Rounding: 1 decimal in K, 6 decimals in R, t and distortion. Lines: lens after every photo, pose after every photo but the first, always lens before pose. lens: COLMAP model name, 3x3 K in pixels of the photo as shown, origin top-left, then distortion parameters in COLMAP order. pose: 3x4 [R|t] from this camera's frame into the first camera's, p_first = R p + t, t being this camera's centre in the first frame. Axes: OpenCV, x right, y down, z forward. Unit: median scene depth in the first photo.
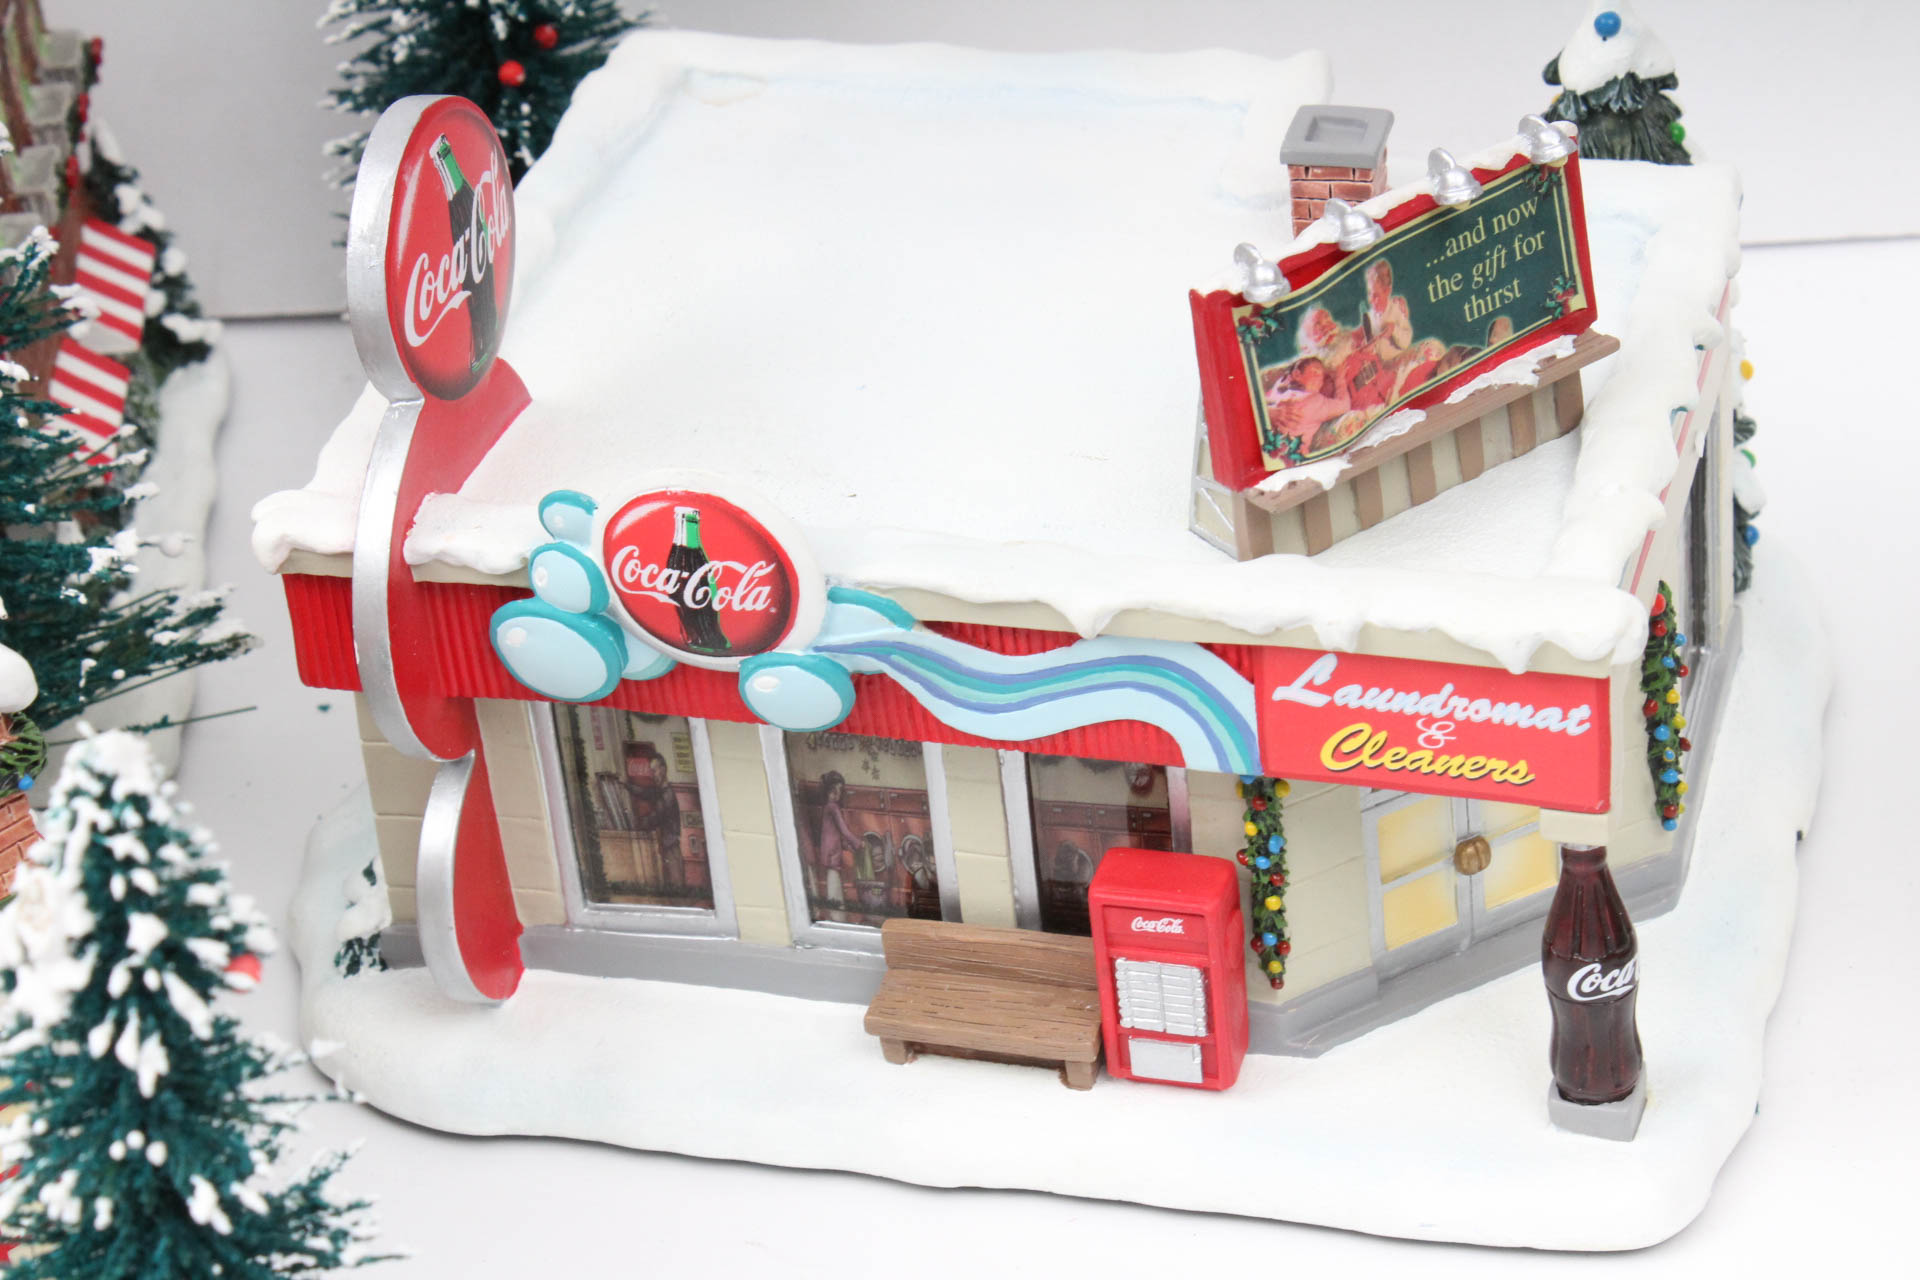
lens RADIAL K [[4400.3, 0, 955.8], [0, 4400.3, 630.7], [0, 0, 1]] dist [0.080363, 0.000000]
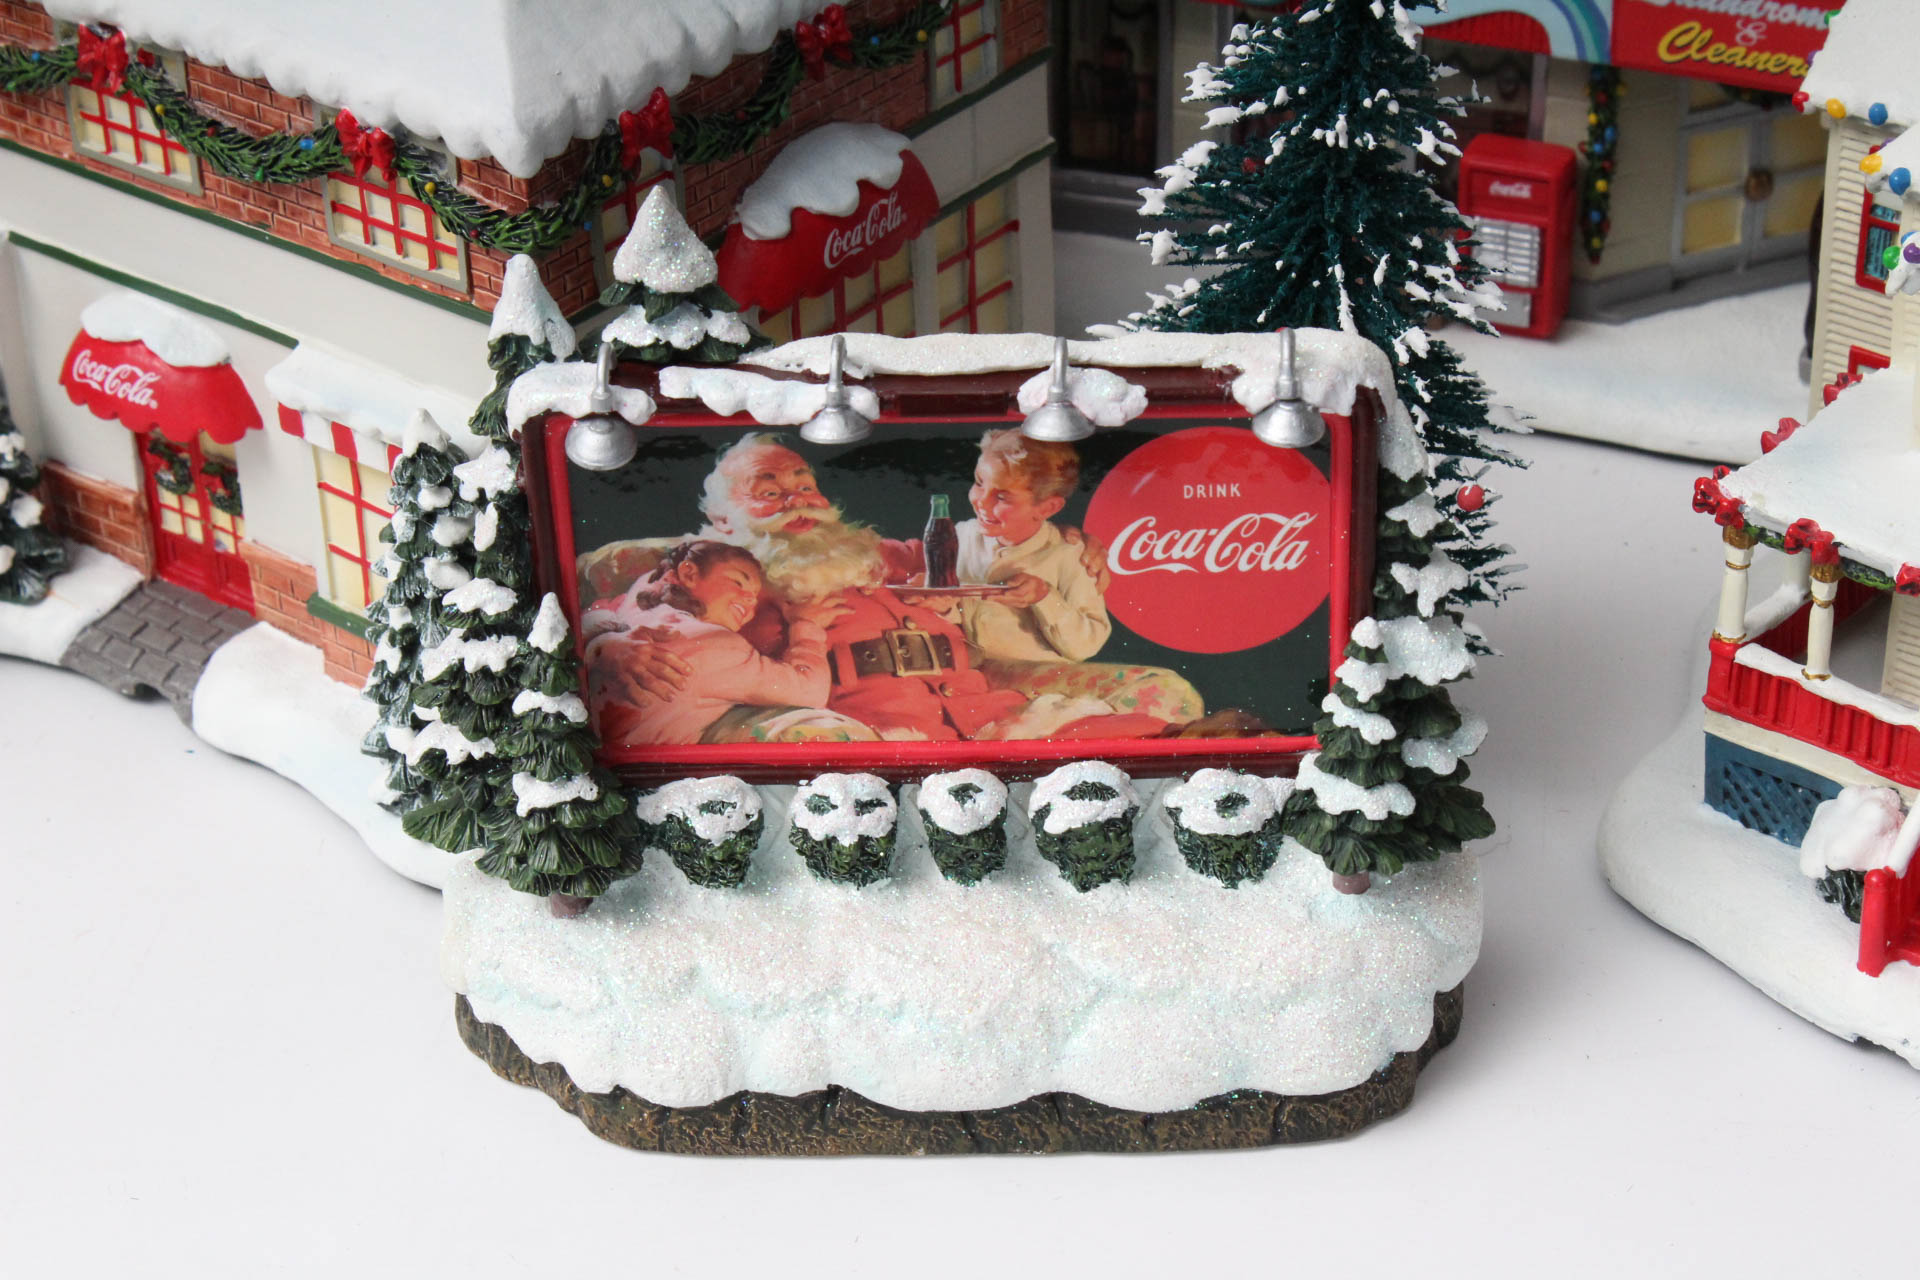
lens RADIAL K [[4400.3, 0, 950.8], [0, 4400.3, 635.7], [0, 0, 1]] dist [0.080363, 0.000000]
pose [[0.991955, 0.117621, -0.046810, -0.041701], [-0.118140, 0.992961, -0.008471, 0.231401], [0.045484, 0.013933, 0.998868, -0.299982]]
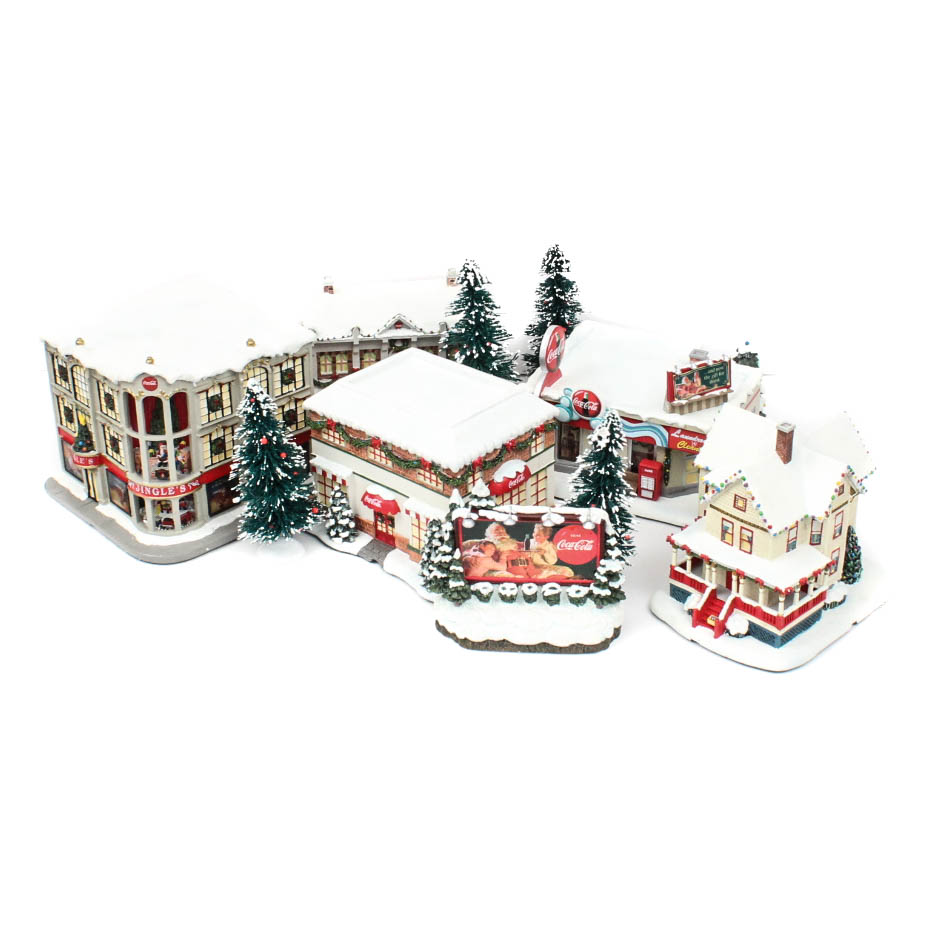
lens RADIAL K [[1703.4, 0, 431.2], [0, 1703.4, 406.2], [0, 0, 1]] dist [-0.145005, 0.000000]
pose [[0.979868, 0.153004, -0.128250, 0.039175], [-0.163029, 0.984017, -0.071644, 0.206090], [0.115238, 0.091110, 0.989151, -1.495315]]
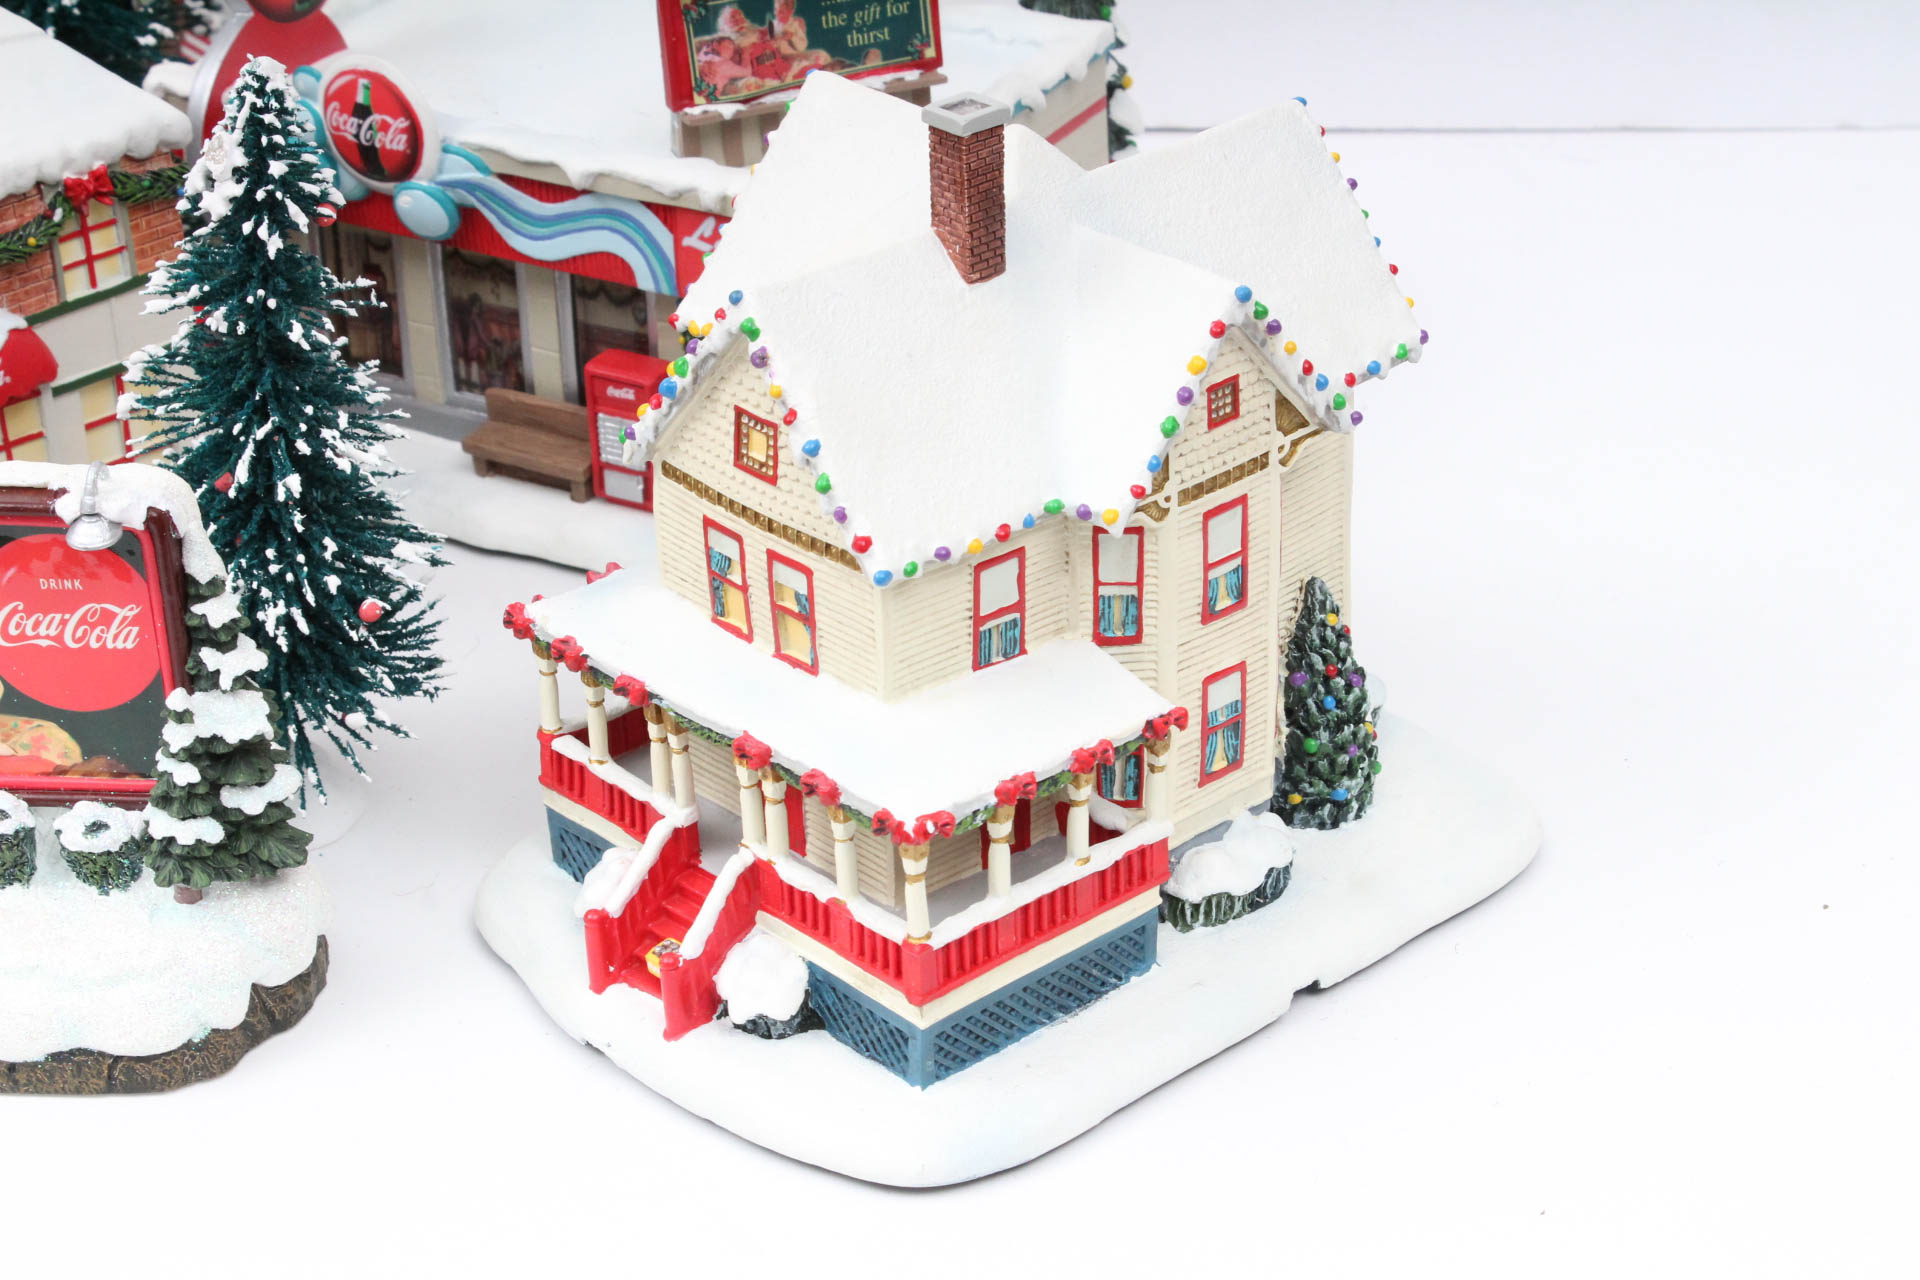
lens RADIAL K [[3838.4, 0, 959.8], [0, 3838.4, 644.3], [0, 0, 1]] dist [-0.006613, 0.000000]
pose [[0.975253, 0.166119, -0.145894, 0.398997], [-0.174622, 0.983491, -0.047460, 0.208246], [0.135602, 0.071762, 0.988161, -0.389425]]
